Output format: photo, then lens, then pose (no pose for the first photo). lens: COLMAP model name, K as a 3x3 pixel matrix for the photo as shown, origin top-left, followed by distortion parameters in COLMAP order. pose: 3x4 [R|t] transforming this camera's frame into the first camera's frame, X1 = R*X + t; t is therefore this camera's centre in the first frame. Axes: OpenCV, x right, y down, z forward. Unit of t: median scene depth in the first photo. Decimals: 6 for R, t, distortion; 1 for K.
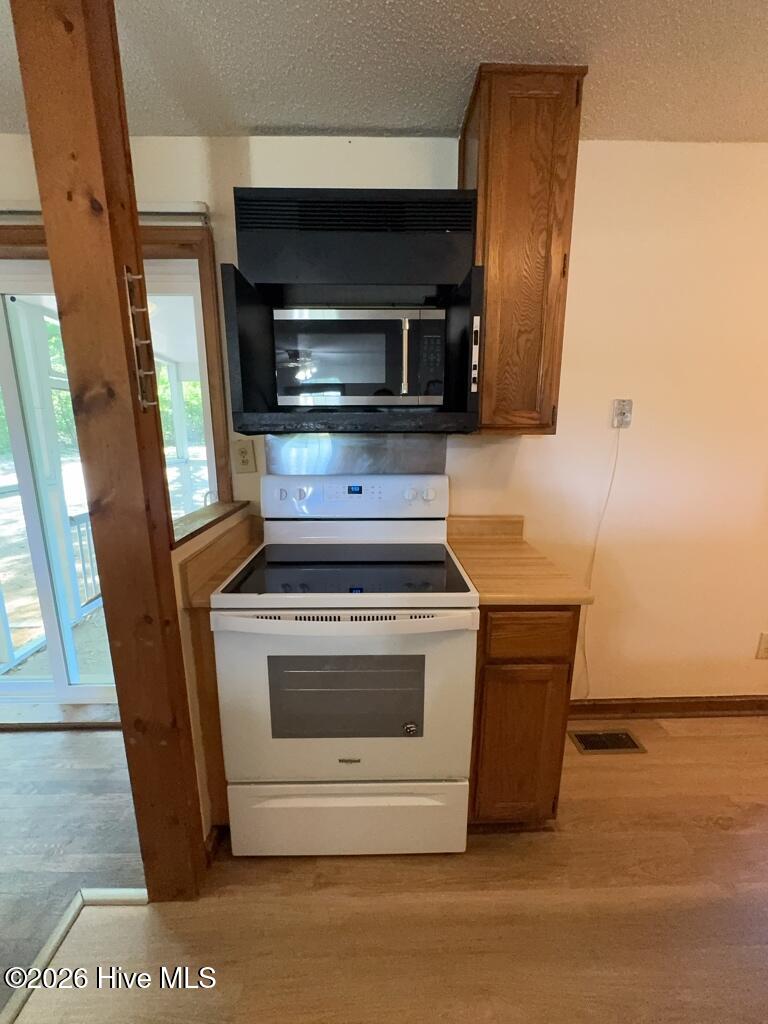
lens RADIAL K [[407.5, 0, 384.0], [0, 407.5, 512.0], [0, 0, 1]] dist [-0.006661, -0.000004]
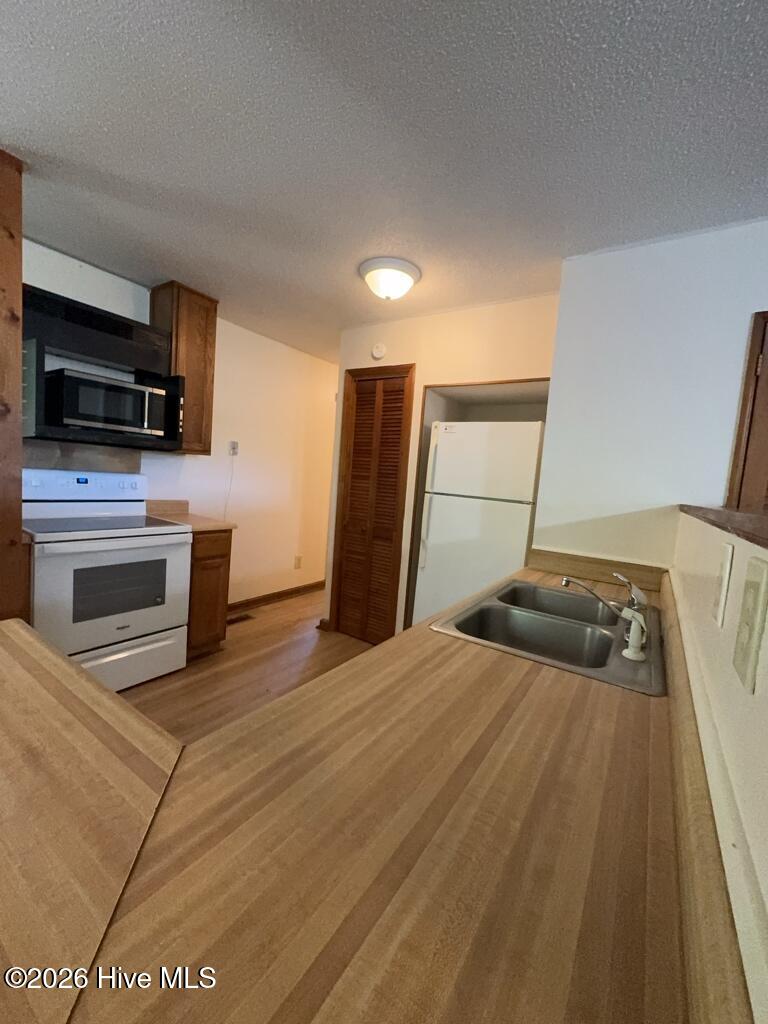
lens RADIAL K [[411.2, 0, 384.0], [0, 411.2, 512.0], [0, 0, 1]] dist [0.000116, 0.000325]
pose [[0.572673, -0.024862, 0.819407, -0.904514], [0.081516, 0.996313, -0.026741, 0.253945], [-0.815721, 0.082108, 0.572589, -1.014691]]
